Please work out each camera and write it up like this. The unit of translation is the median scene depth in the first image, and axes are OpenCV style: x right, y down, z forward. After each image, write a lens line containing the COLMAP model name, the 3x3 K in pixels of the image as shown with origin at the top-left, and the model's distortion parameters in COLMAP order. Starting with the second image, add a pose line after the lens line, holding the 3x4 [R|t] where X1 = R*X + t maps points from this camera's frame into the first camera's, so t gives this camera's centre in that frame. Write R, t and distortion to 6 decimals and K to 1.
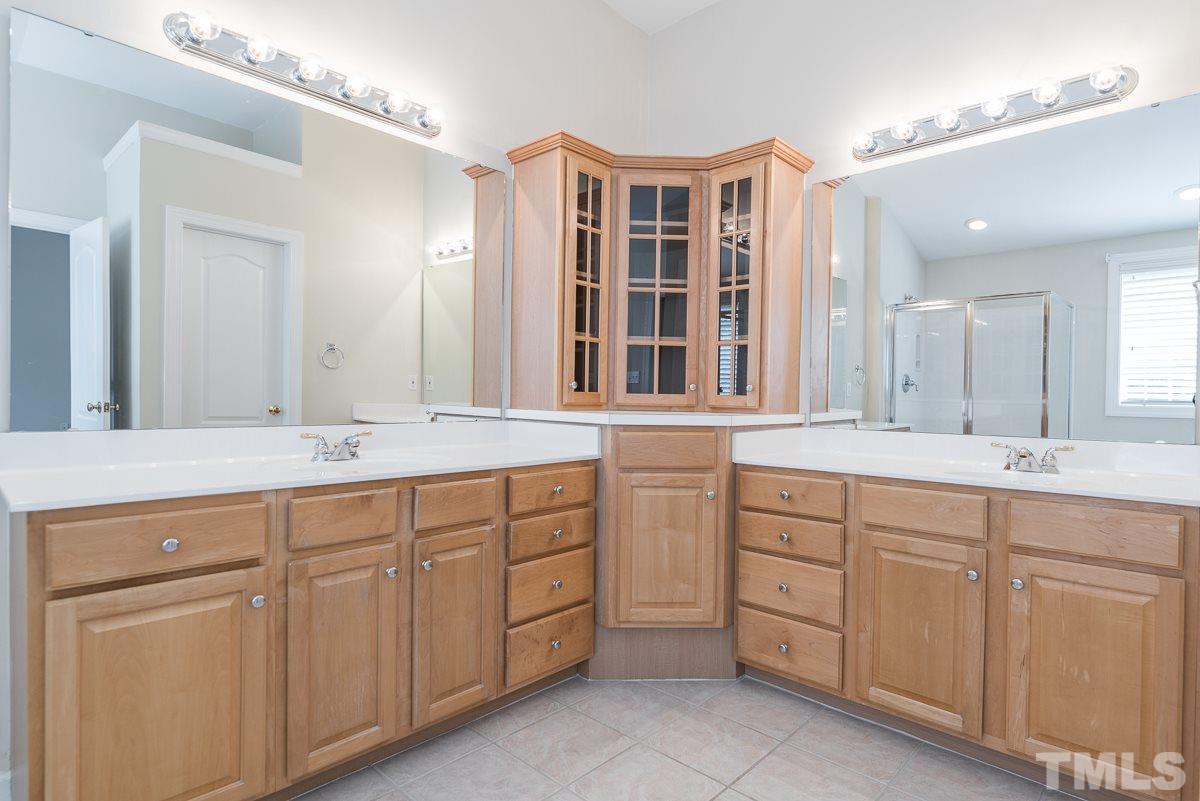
lens RADIAL K [[627.0, 0, 600.0], [0, 627.0, 400.5], [0, 0, 1]] dist [-0.001068, -0.000775]
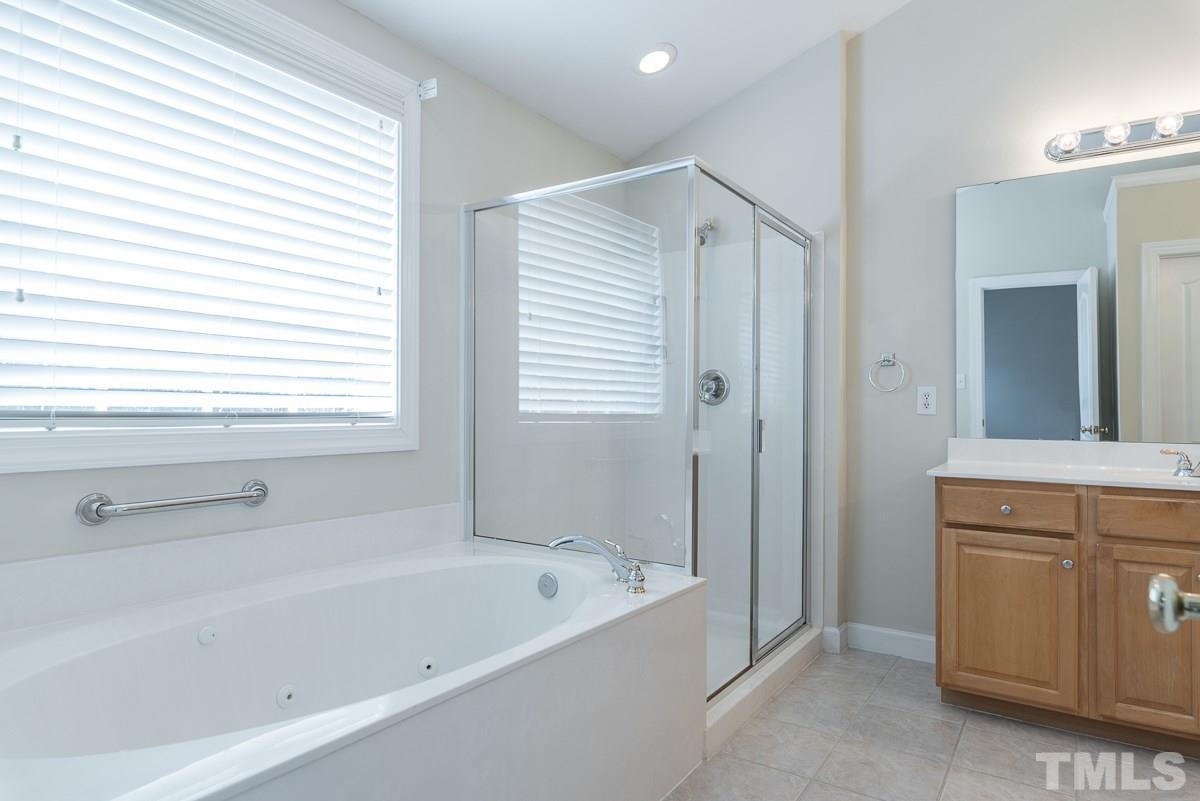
lens RADIAL K [[644.7, 0, 605.3], [0, 644.7, 404.4], [0, 0, 1]] dist [0.000750, 0.000377]
pose [[0.160628, -0.019677, -0.986819, 0.660745], [-0.017873, 0.999579, -0.022841, 0.020030], [0.986853, 0.021306, 0.160209, -0.223558]]
